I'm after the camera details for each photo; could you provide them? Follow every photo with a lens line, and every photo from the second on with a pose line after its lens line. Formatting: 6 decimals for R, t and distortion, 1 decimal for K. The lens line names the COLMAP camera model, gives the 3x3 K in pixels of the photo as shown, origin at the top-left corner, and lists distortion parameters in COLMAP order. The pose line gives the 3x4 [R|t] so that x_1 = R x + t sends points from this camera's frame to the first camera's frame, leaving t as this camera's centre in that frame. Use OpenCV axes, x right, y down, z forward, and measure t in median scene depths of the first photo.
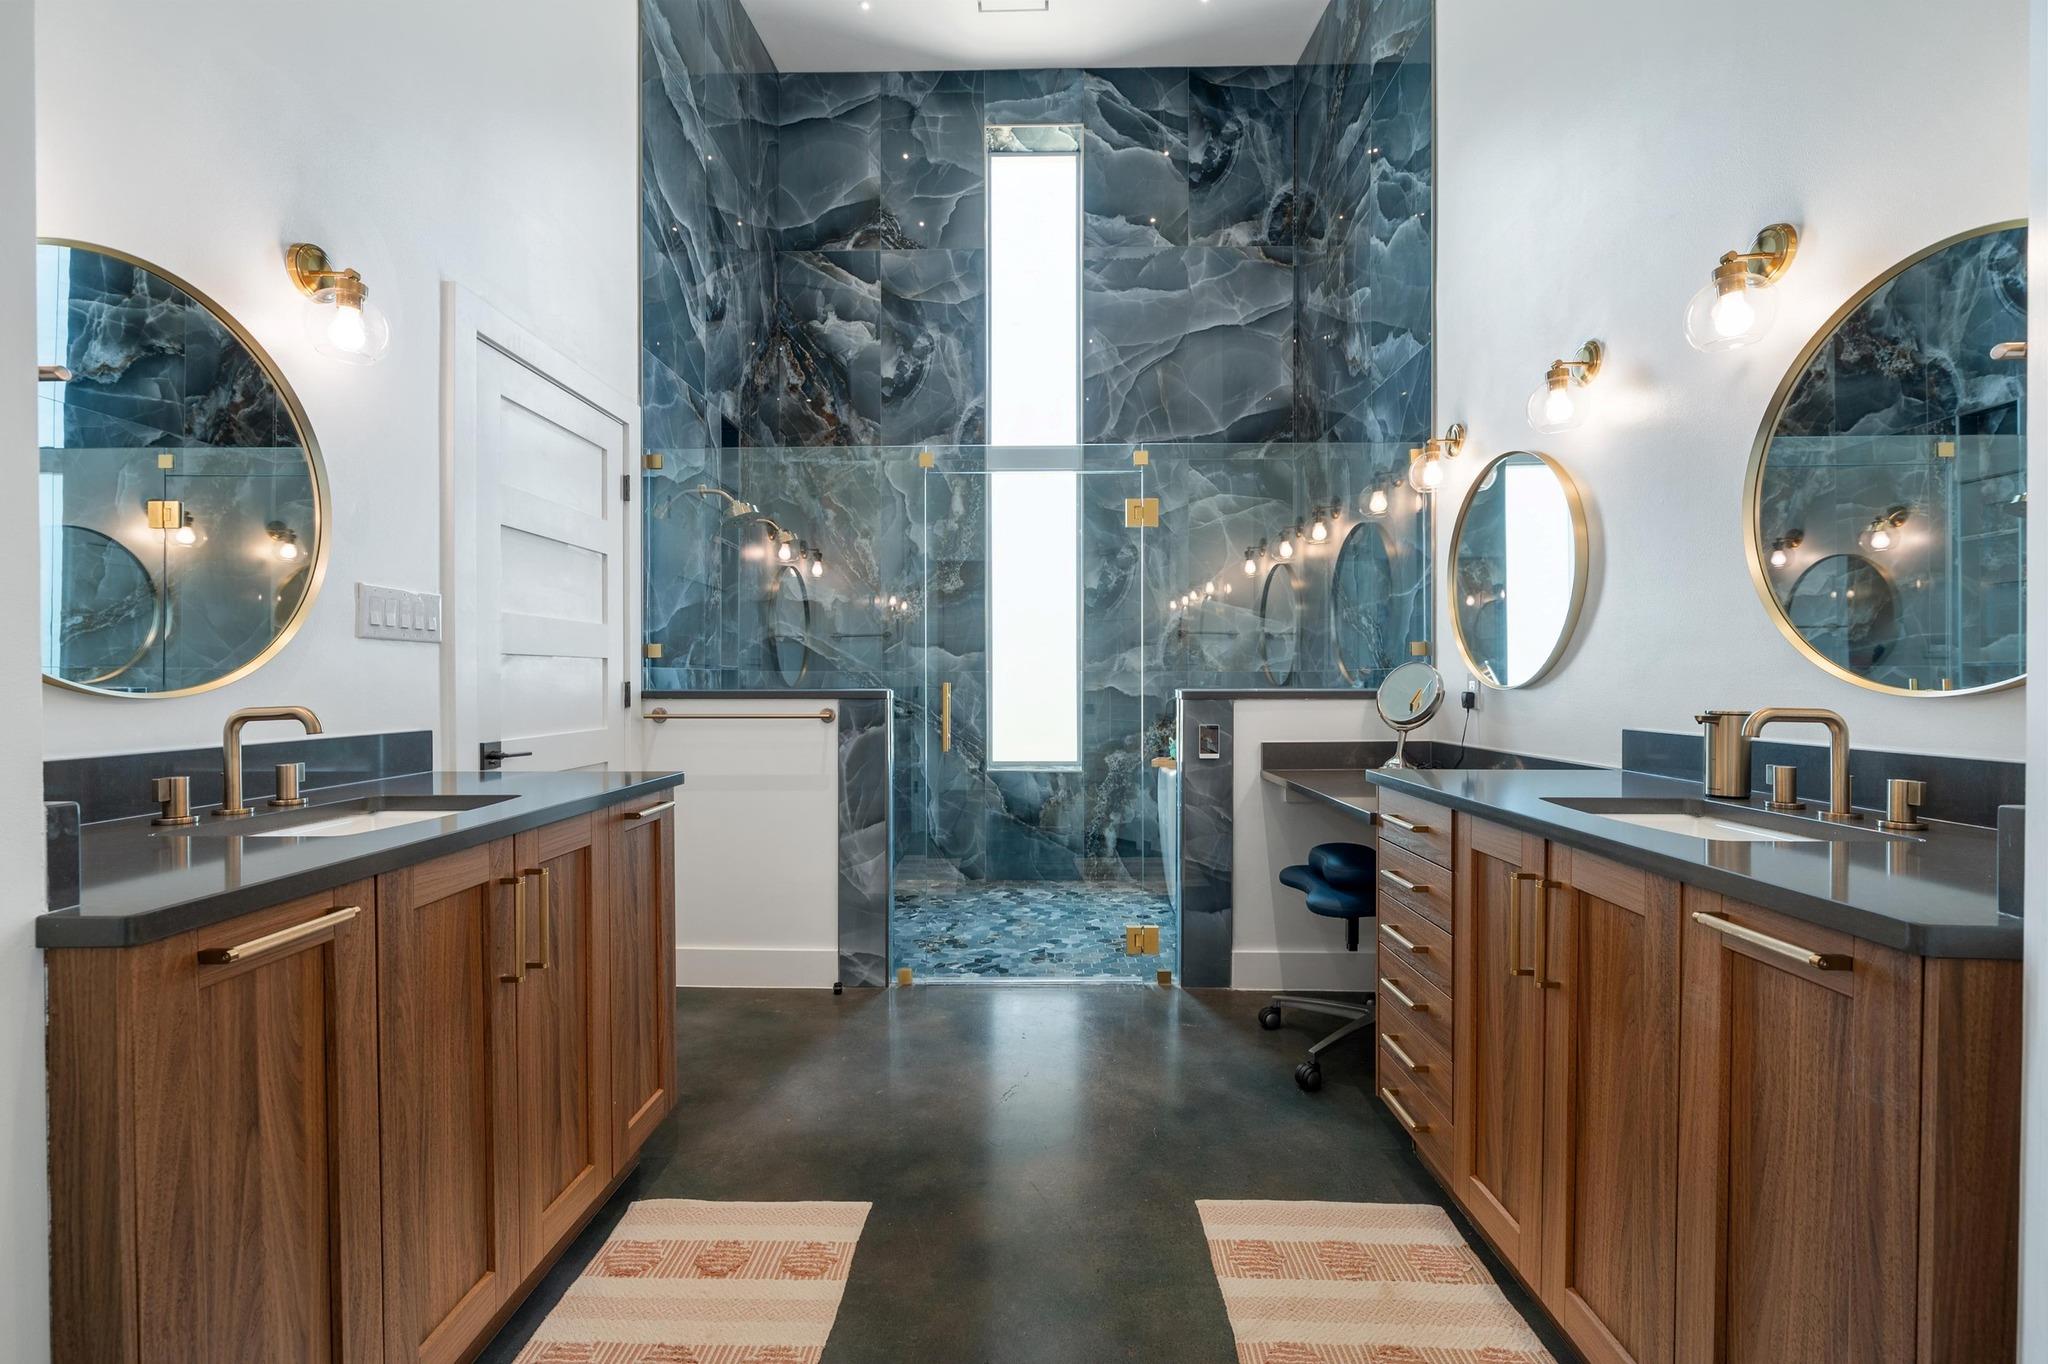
lens RADIAL K [[861.9, 0, 1018.9], [0, 861.9, 687.8], [0, 0, 1]] dist [-0.003960, -0.000394]
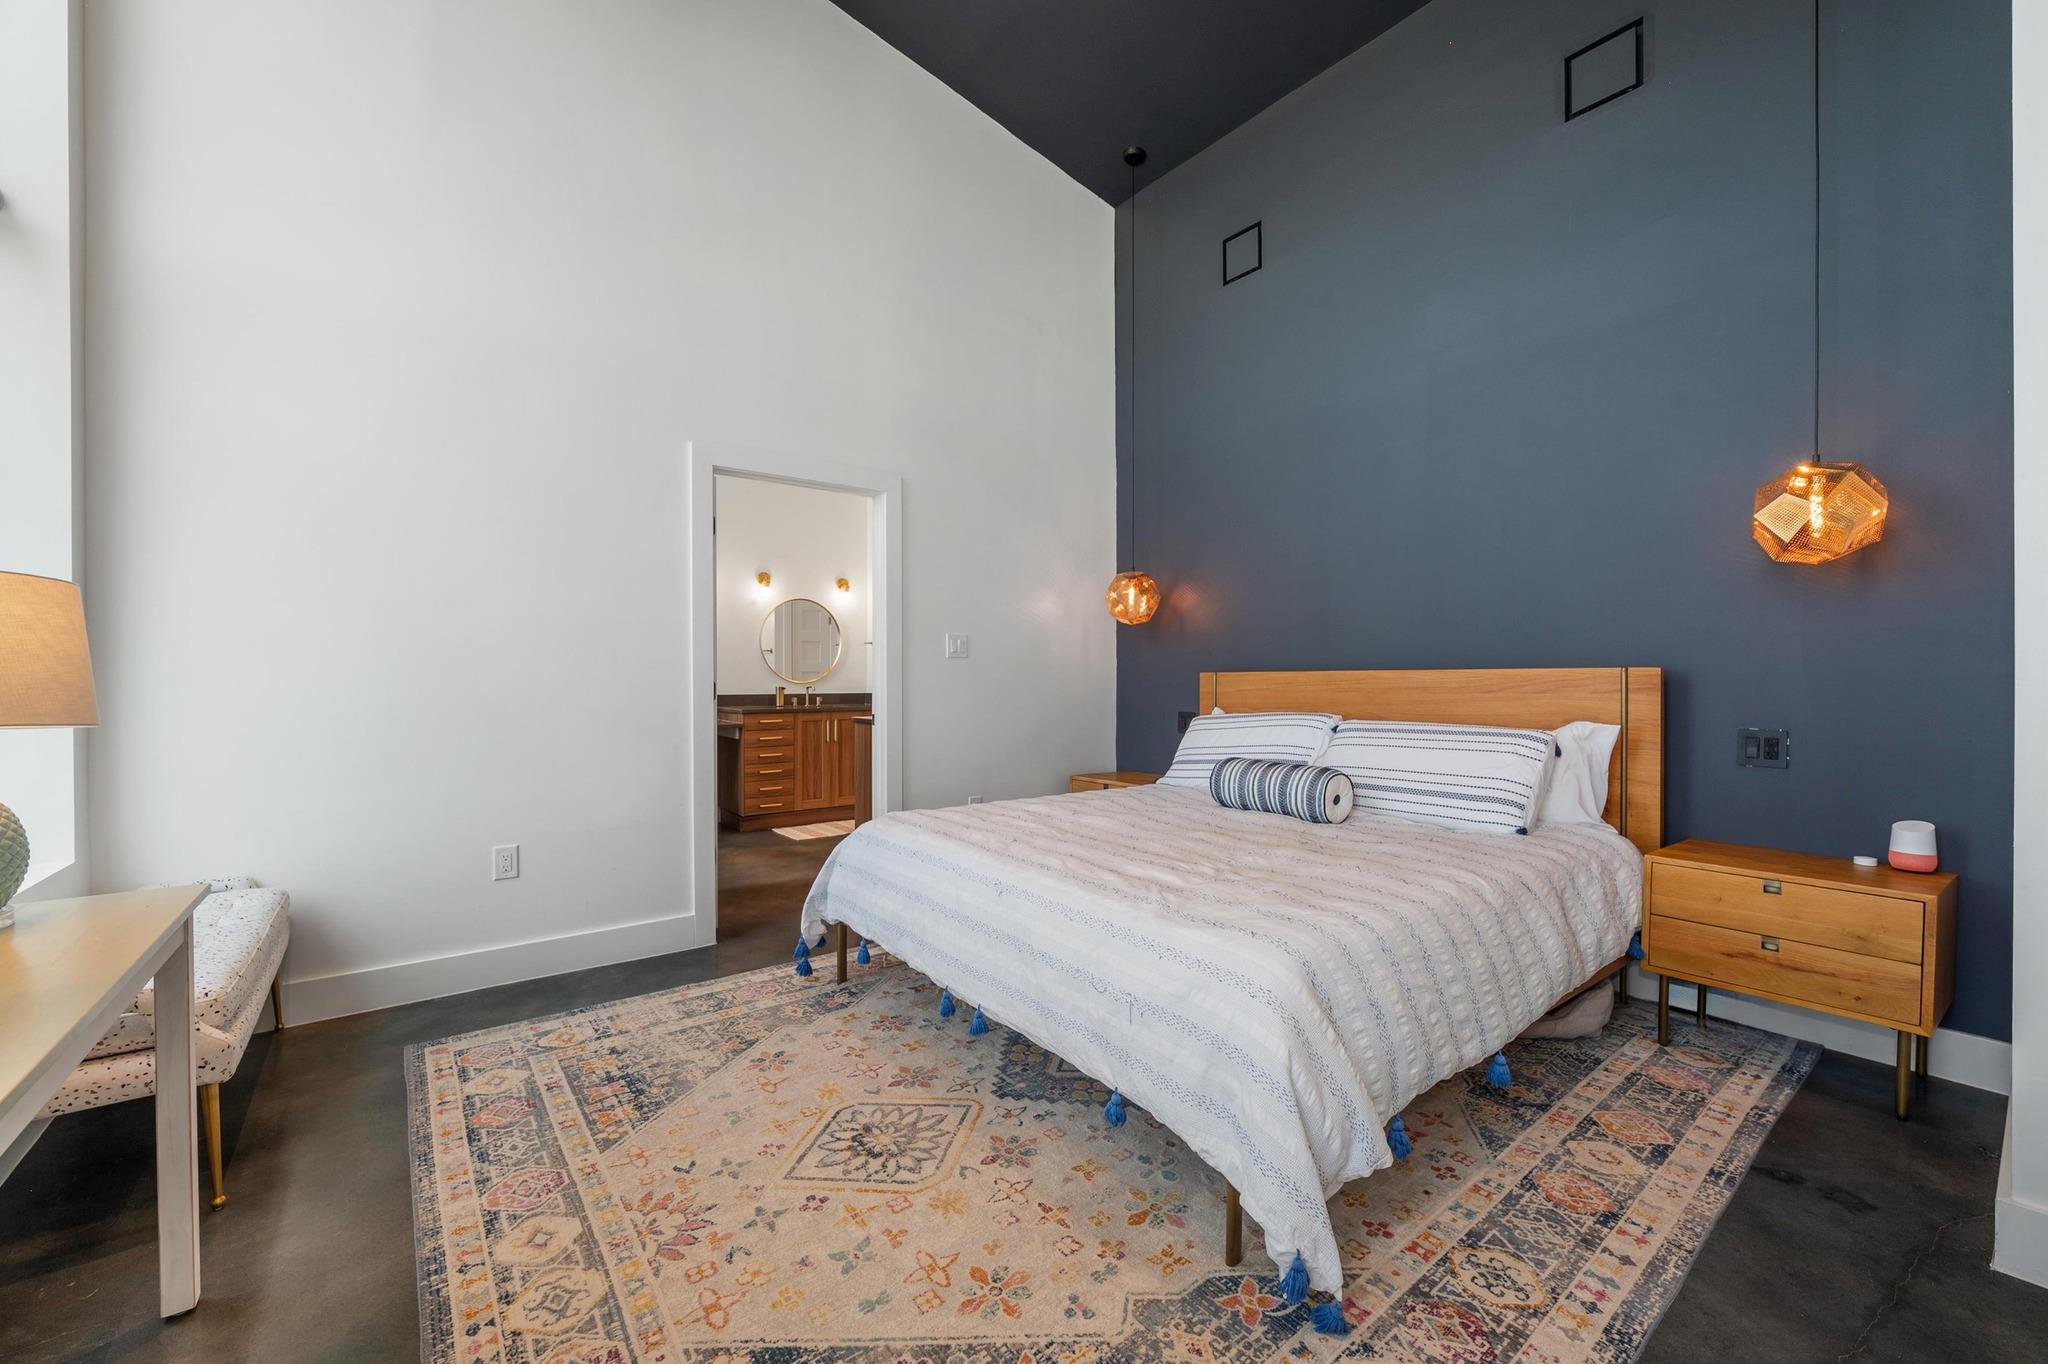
lens RADIAL K [[811.3, 0, 1025.7], [0, 811.3, 686.4], [0, 0, 1]] dist [-0.002239, -0.000299]
pose [[-0.635740, -0.006803, 0.771874, -2.247501], [0.008022, 0.999849, 0.015420, -0.022507], [-0.771862, 0.015995, -0.635589, 1.889381]]
